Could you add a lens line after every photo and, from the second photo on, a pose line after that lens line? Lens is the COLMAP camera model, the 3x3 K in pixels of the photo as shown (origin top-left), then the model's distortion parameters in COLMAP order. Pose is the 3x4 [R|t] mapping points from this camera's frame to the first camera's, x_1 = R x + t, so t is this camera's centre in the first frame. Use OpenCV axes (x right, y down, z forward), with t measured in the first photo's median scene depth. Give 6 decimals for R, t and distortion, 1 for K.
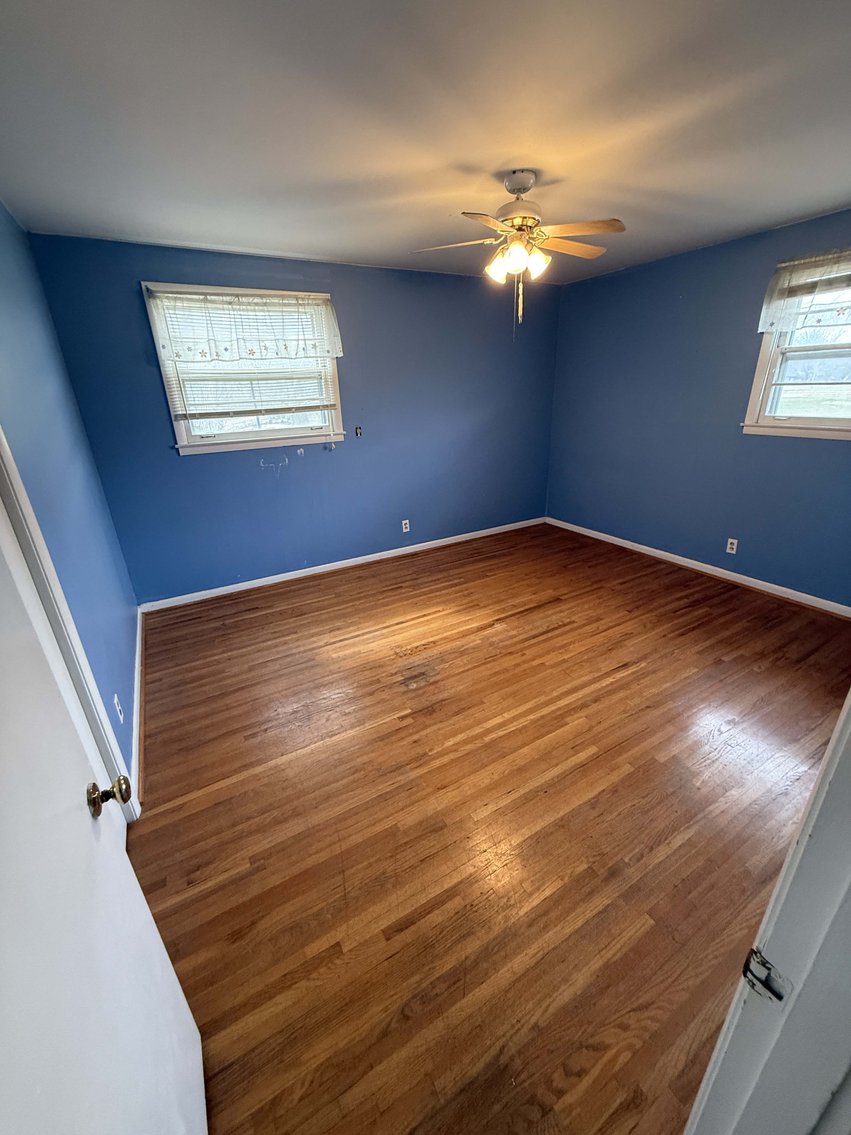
lens RADIAL K [[456.5, 0, 426.8], [0, 456.5, 568.3], [0, 0, 1]] dist [-0.002070, 0.000637]
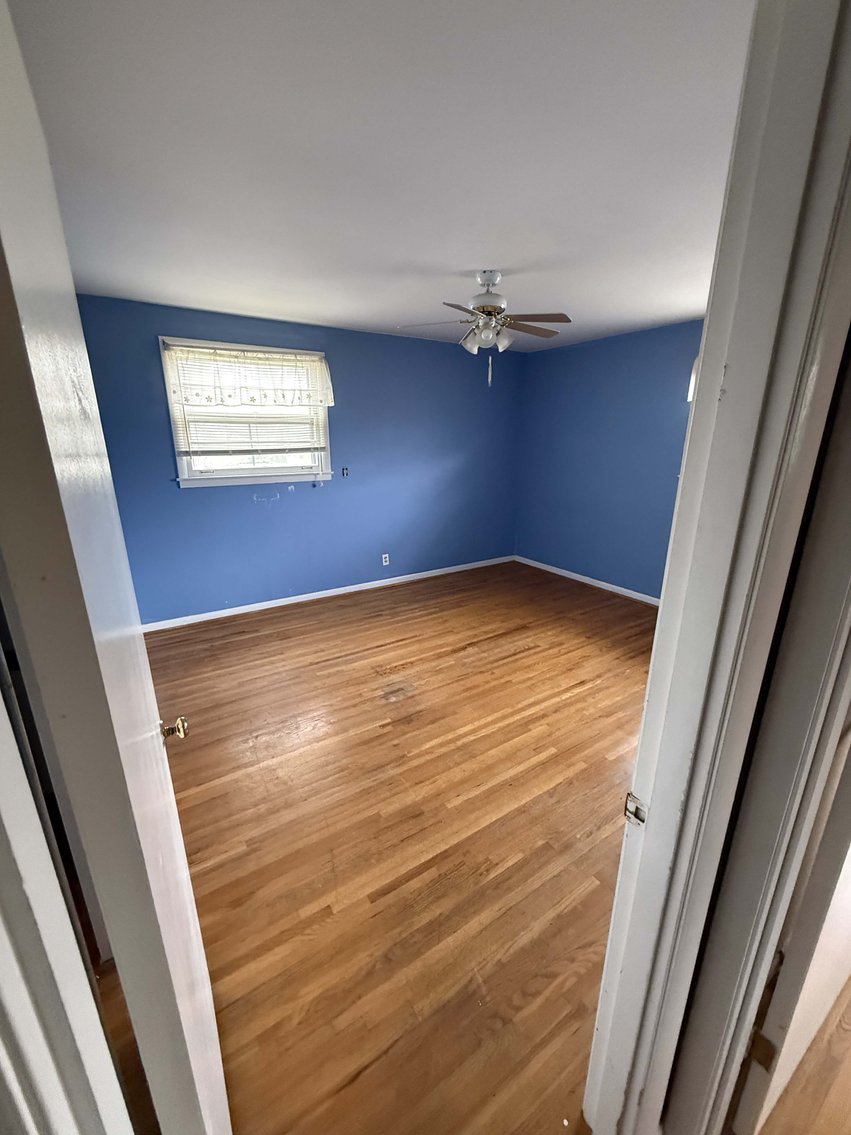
lens RADIAL K [[456.5, 0, 426.7], [0, 456.5, 567.3], [0, 0, 1]] dist [-0.002070, 0.000637]
pose [[0.998189, 0.020493, 0.056559, -0.016796], [-0.015047, 0.995356, -0.095083, 0.044691], [-0.058245, 0.094060, 0.993861, -0.121420]]
